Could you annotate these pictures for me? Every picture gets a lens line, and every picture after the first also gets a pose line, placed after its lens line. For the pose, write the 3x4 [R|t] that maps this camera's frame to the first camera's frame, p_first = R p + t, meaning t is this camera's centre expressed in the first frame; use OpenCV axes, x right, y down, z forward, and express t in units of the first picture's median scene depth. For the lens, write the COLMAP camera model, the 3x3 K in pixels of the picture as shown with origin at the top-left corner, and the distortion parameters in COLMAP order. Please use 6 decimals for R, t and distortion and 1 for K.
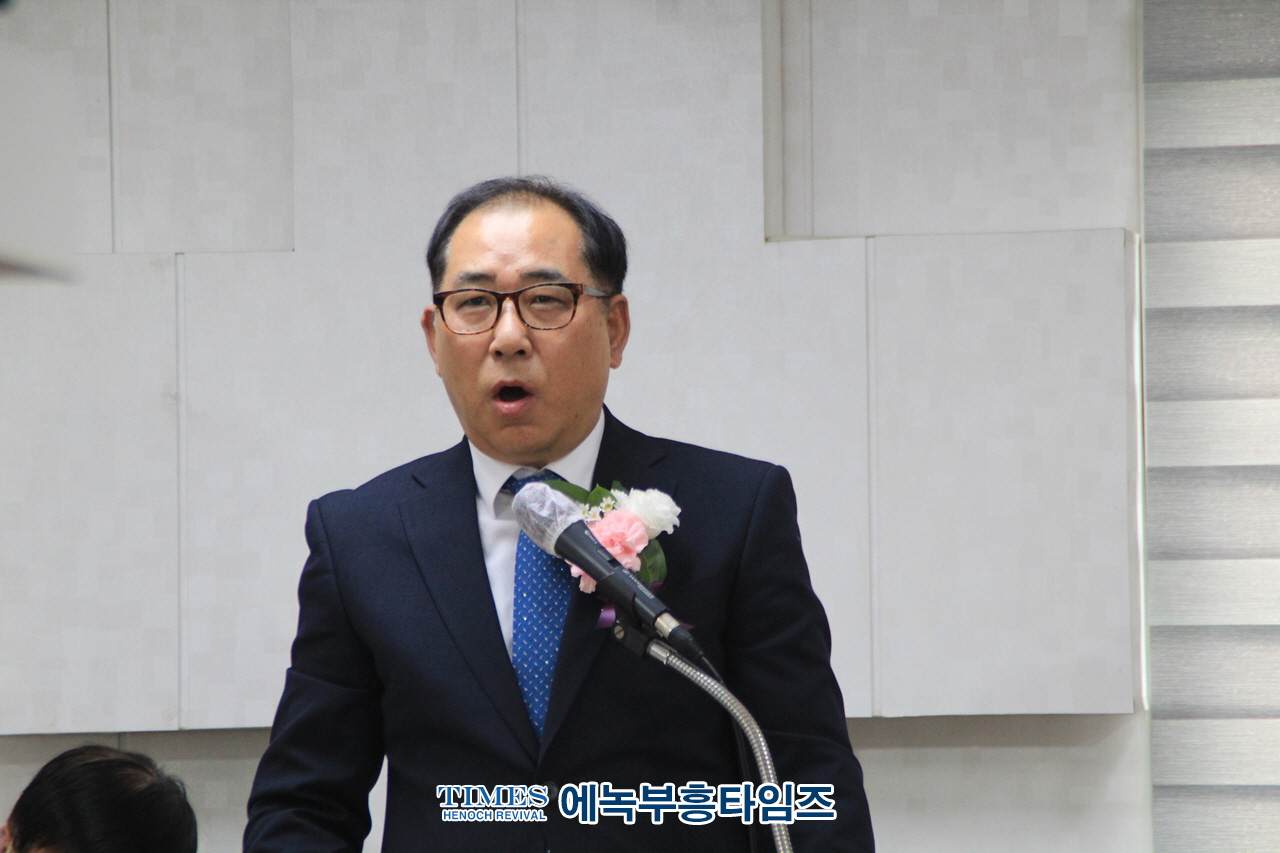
lens RADIAL K [[8937.2, 0, 640.0], [0, 8937.2, 426.5], [0, 0, 1]] dist [2.692628, -0.730273]
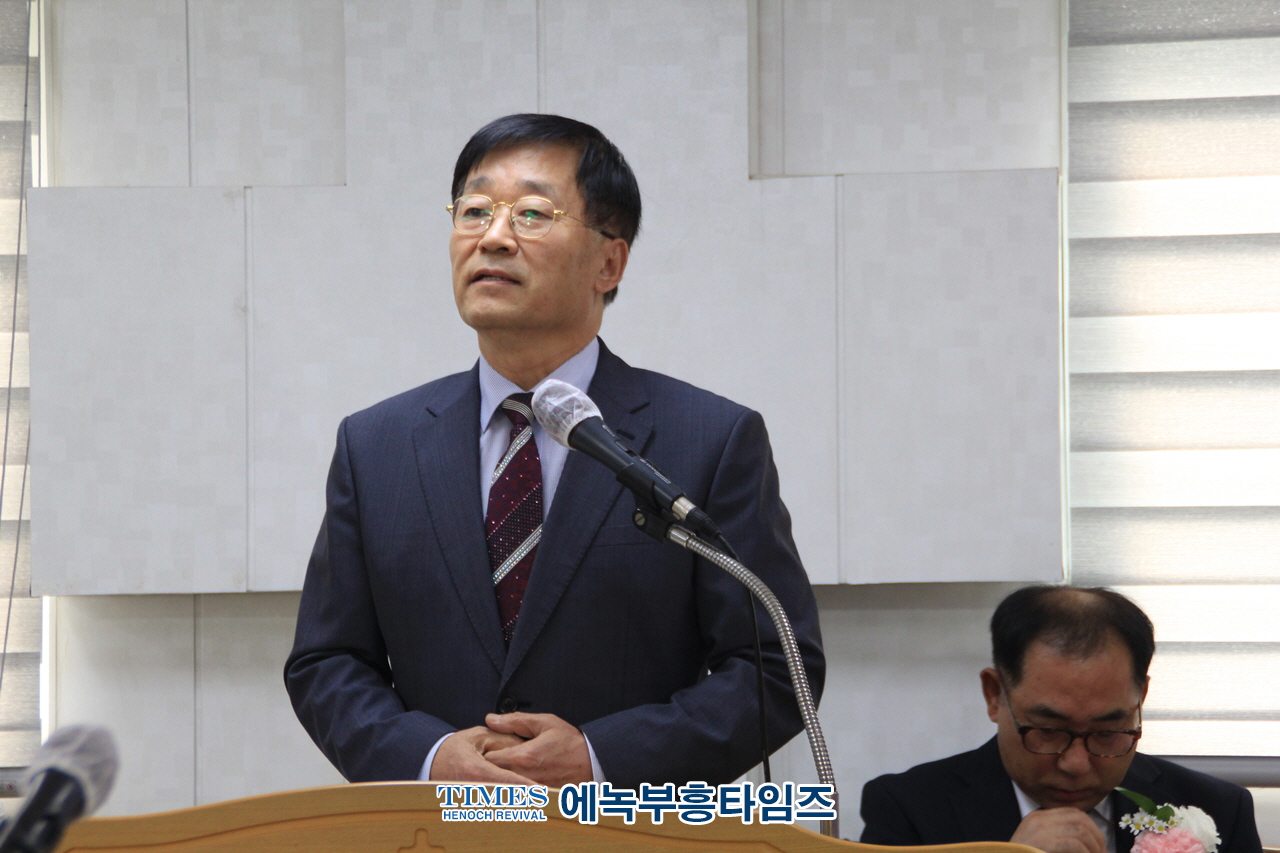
lens RADIAL K [[4898.4, 0, 640.0], [0, 4898.4, 426.5], [0, 0, 1]] dist [1.033143, 2.889073]
pose [[0.999096, 0.005023, 0.042207, -0.027244], [-0.005177, 0.999980, 0.003557, 0.009506], [-0.042188, -0.003772, 0.999103, 0.355847]]
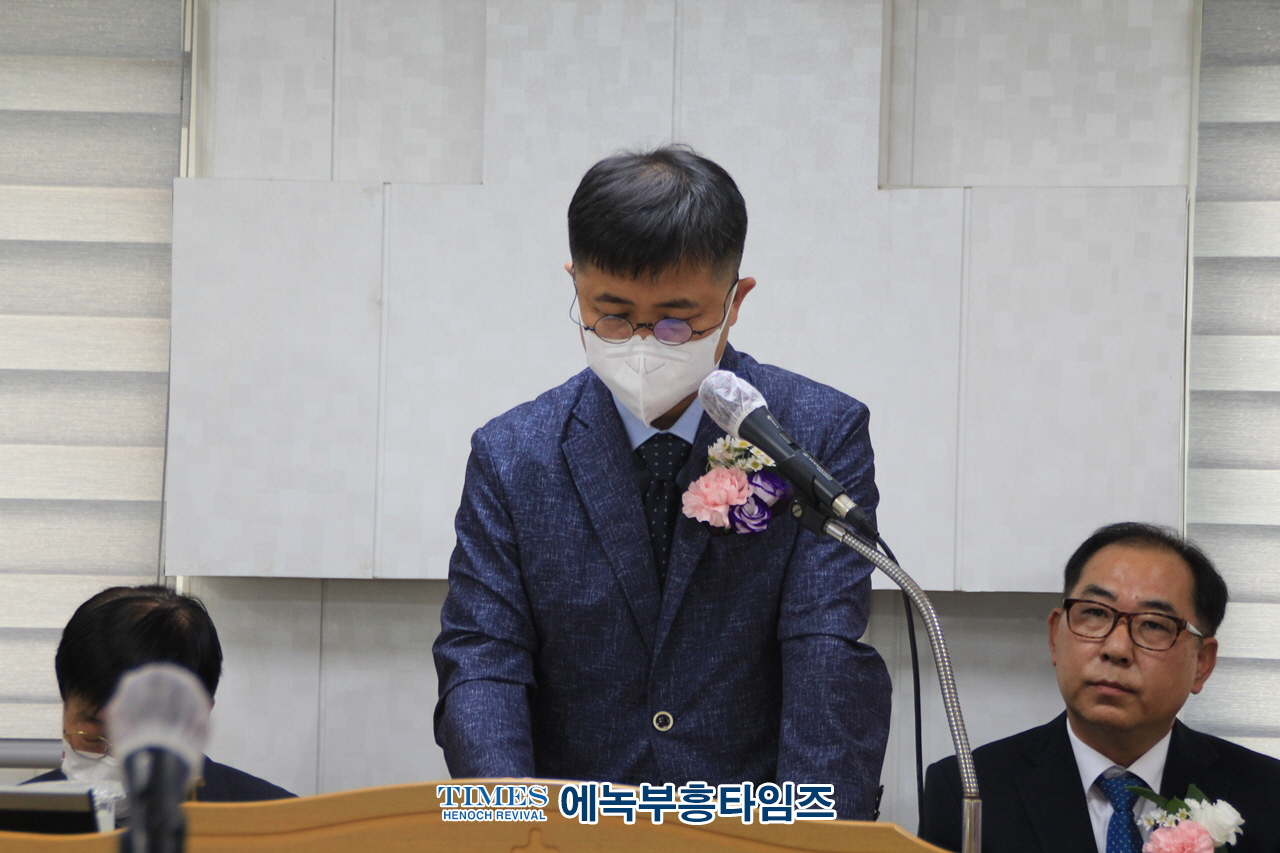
lens RADIAL K [[4454.1, 0, 640.0], [0, 4454.1, 426.5], [0, 0, 1]] dist [0.856913, 4.181634]
pose [[0.999131, 0.037192, 0.018801, -0.027578], [-0.037233, 0.999305, 0.001834, 0.010952], [-0.018720, -0.002533, 0.999822, 0.404095]]
